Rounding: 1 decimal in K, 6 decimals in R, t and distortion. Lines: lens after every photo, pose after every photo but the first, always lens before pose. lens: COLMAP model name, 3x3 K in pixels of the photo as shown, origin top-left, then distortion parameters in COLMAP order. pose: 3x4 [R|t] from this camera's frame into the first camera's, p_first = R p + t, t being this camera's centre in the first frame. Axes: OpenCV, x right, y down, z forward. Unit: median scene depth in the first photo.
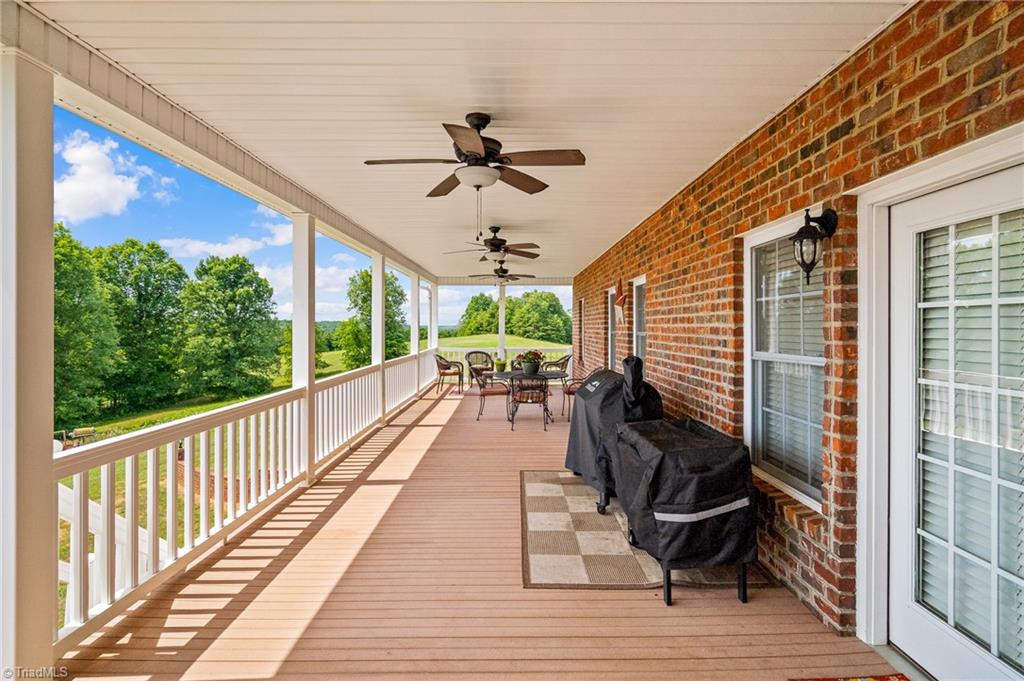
lens RADIAL K [[475.4, 0, 515.7], [0, 475.4, 327.0], [0, 0, 1]] dist [-0.003553, 0.000989]
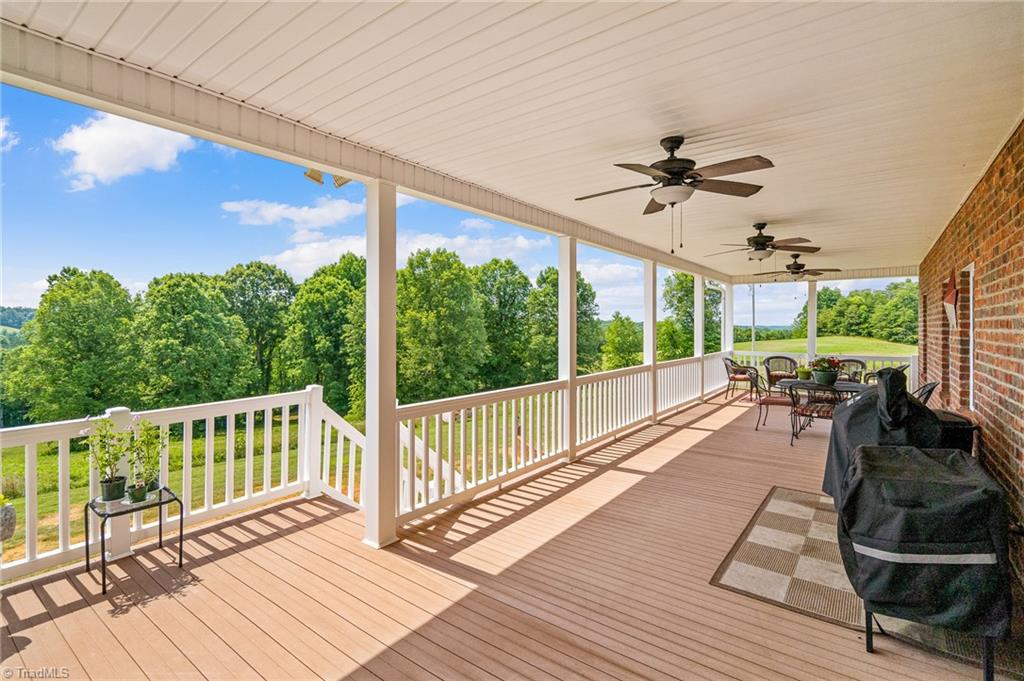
lens RADIAL K [[486.8, 0, 514.4], [0, 486.8, 326.6], [0, 0, 1]] dist [0.000037, 0.001258]
pose [[0.795127, 0.000466, -0.606443, 0.213013], [-0.001102, 0.999999, -0.000676, -0.009213], [0.606442, 0.001206, 0.795127, -0.072475]]
